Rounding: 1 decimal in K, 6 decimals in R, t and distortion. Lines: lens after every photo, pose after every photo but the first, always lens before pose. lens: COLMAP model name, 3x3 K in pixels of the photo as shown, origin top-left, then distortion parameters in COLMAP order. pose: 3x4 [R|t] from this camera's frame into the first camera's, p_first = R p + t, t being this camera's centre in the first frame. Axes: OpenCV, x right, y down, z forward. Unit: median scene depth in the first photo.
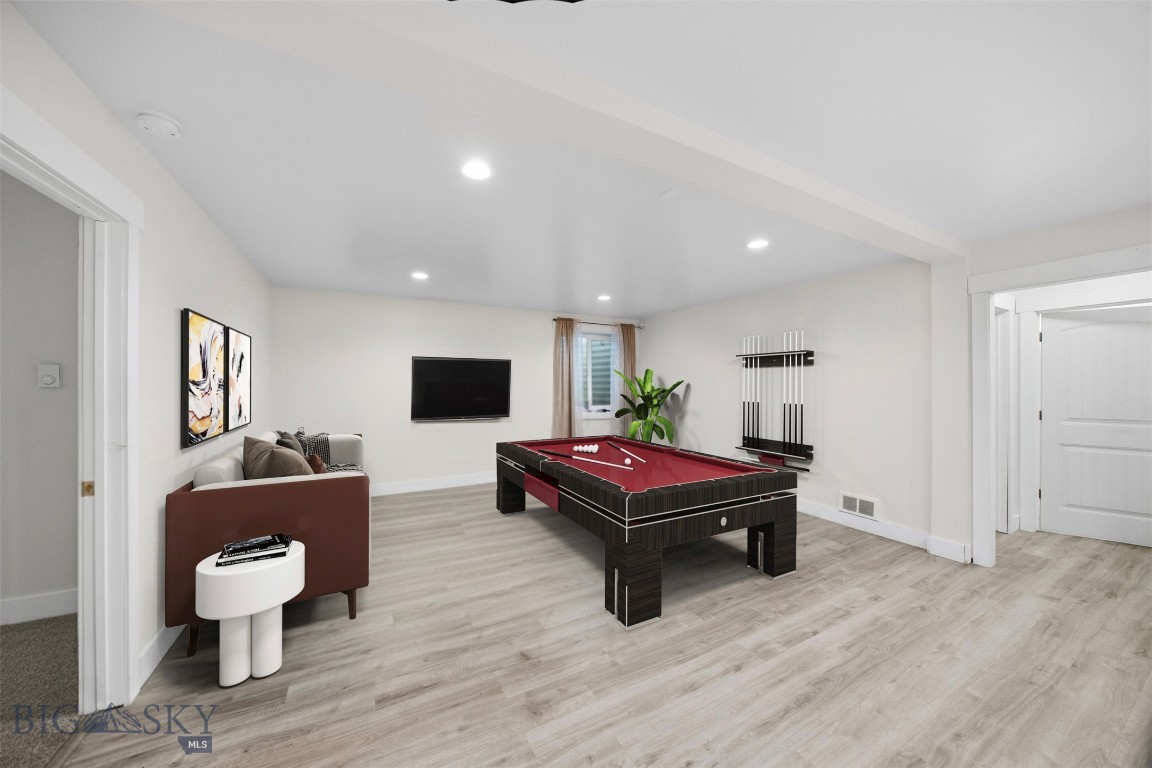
lens RADIAL K [[411.7, 0, 570.2], [0, 411.7, 380.6], [0, 0, 1]] dist [-0.009238, 0.000293]
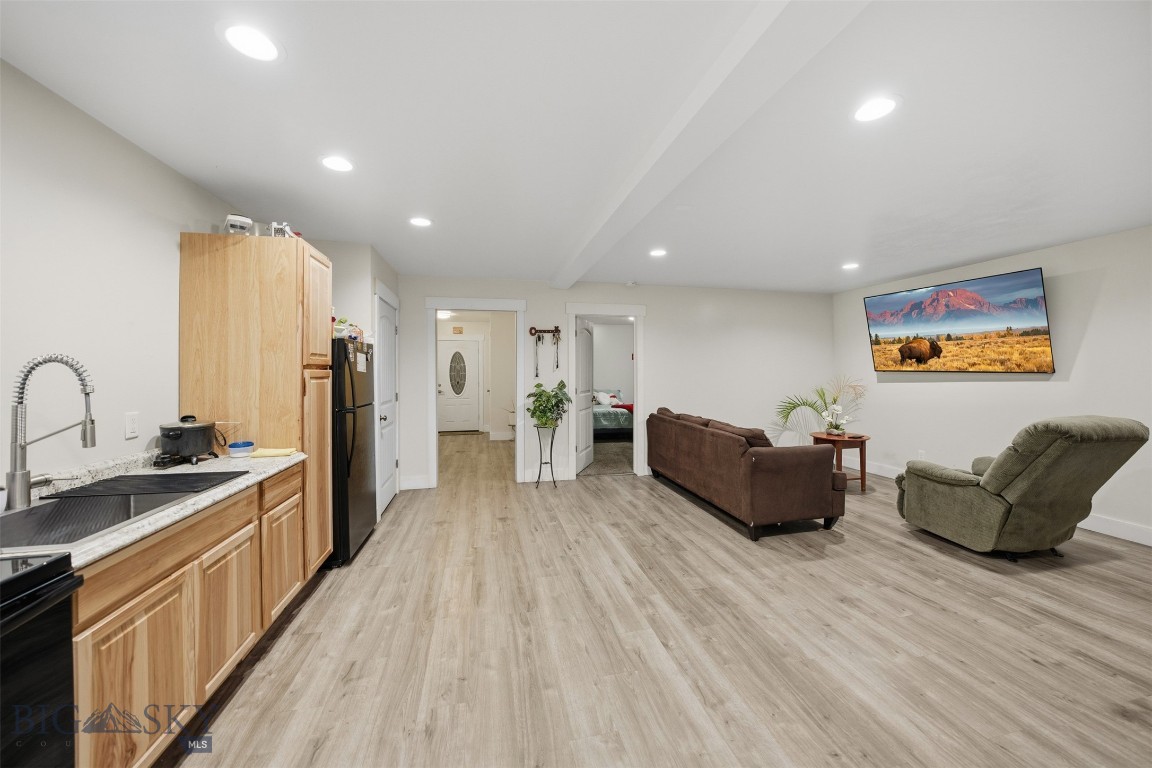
lens RADIAL K [[411.7, 0, 570.2], [0, 411.7, 380.6], [0, 0, 1]] dist [-0.009238, 0.000293]
pose [[-0.291303, 0.023229, -0.956349, 1.713399], [0.006425, 0.999730, 0.022325, 0.009816], [0.956609, 0.000359, -0.291373, 1.199251]]
